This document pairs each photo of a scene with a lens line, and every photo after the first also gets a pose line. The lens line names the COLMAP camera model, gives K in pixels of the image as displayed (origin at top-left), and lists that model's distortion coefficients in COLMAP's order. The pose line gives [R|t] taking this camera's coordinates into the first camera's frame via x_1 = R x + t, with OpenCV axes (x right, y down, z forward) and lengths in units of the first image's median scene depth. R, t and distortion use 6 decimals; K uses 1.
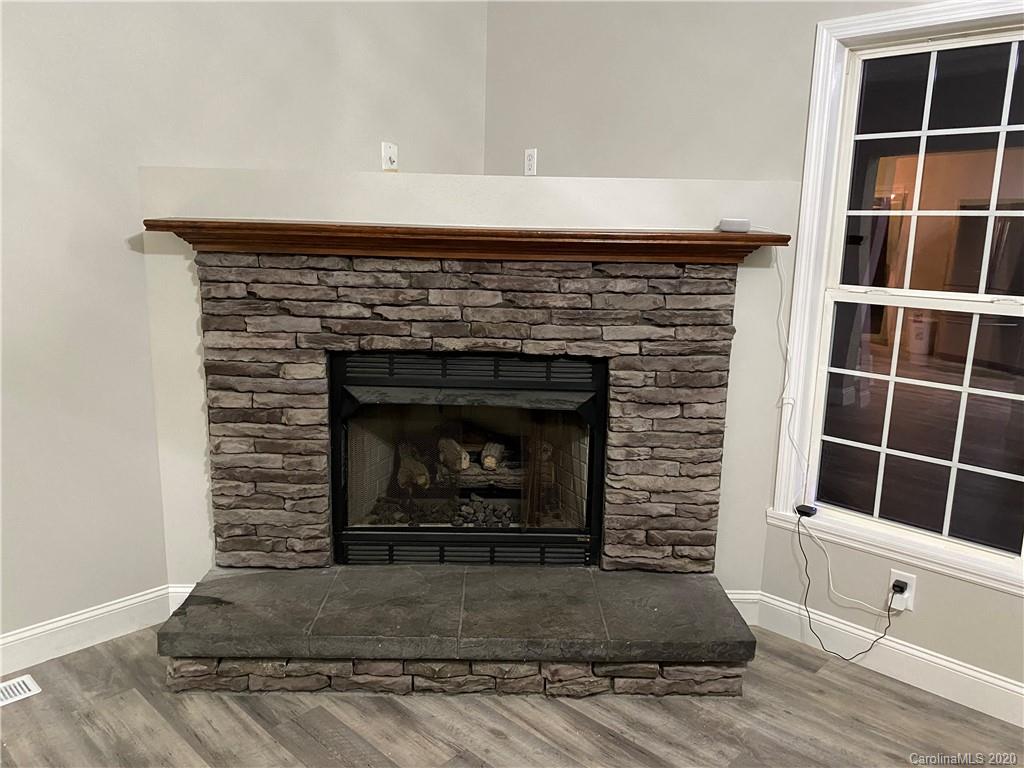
lens RADIAL K [[787.4, 0, 512.0], [0, 787.4, 384.0], [0, 0, 1]] dist [0.040172, -0.002930]
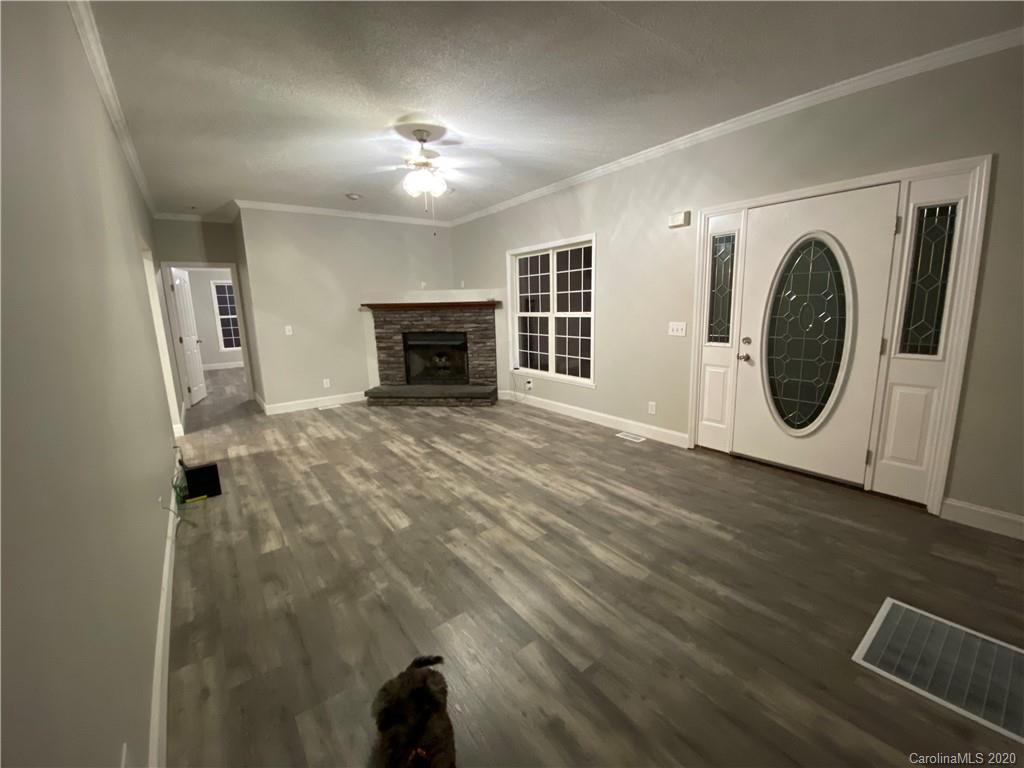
lens RADIAL K [[407.4, 0, 512.0], [0, 407.4, 384.0], [0, 0, 1]] dist [0.056190, -0.046102]
pose [[0.986115, -0.017865, -0.165103, 0.723689], [0.017014, 0.999834, -0.006568, 0.263947], [0.165192, 0.003668, 0.986255, -1.110117]]
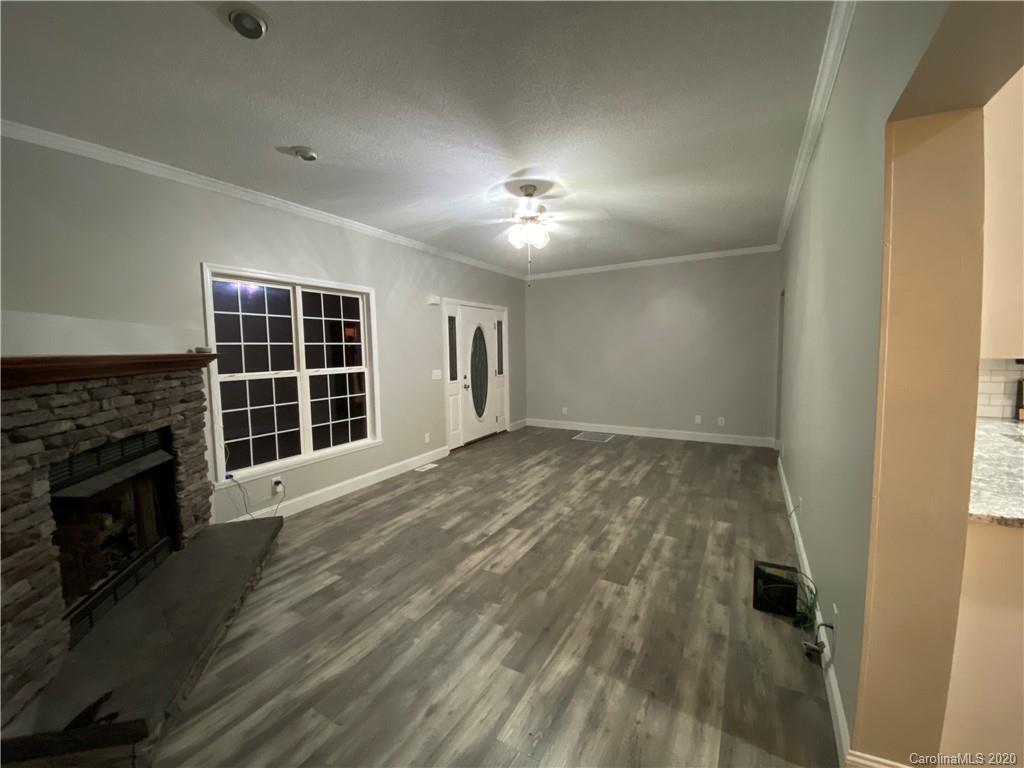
lens RADIAL K [[413.8, 0, 510.9], [0, 413.8, 378.2], [0, 0, 1]] dist [0.024644, -0.022719]
pose [[-0.240640, -0.087767, 0.966638, -0.956132], [0.209472, 0.967738, 0.140014, -0.106811], [-0.947742, 0.236176, -0.214492, 0.461047]]
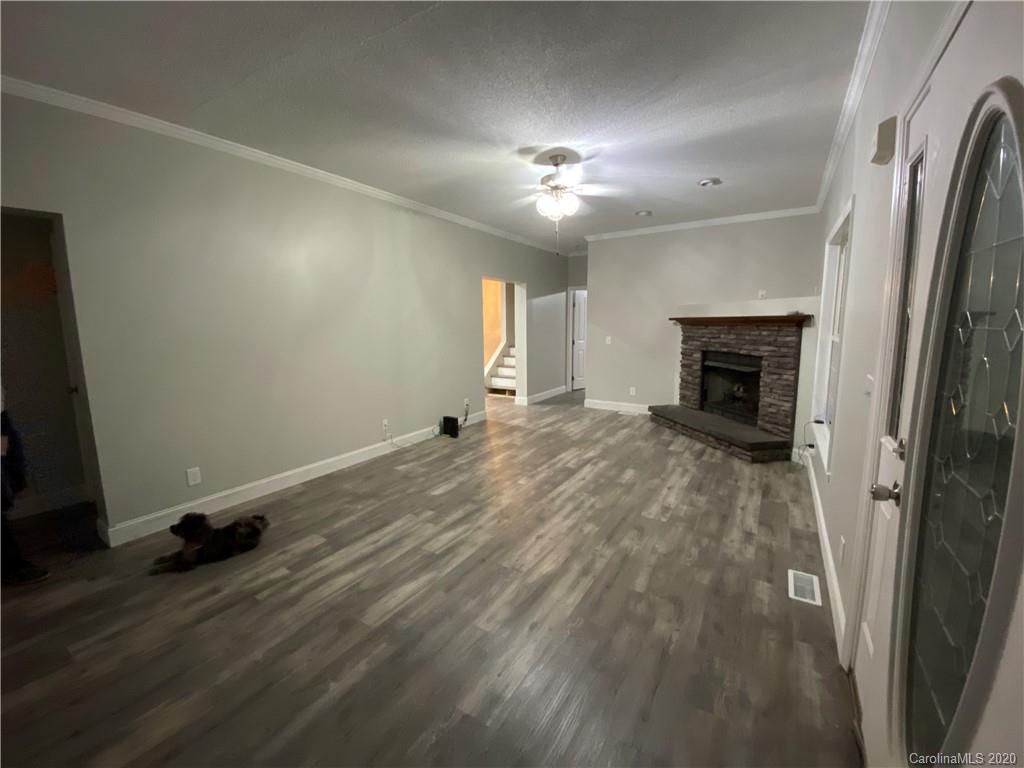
lens RADIAL K [[413.8, 0, 510.9], [0, 413.8, 378.2], [0, 0, 1]] dist [0.024644, -0.022719]
pose [[0.191144, 0.107726, -0.975633, 1.544553], [-0.183711, 0.980321, 0.072252, 0.112678], [0.964217, 0.165424, 0.207173, -0.270717]]
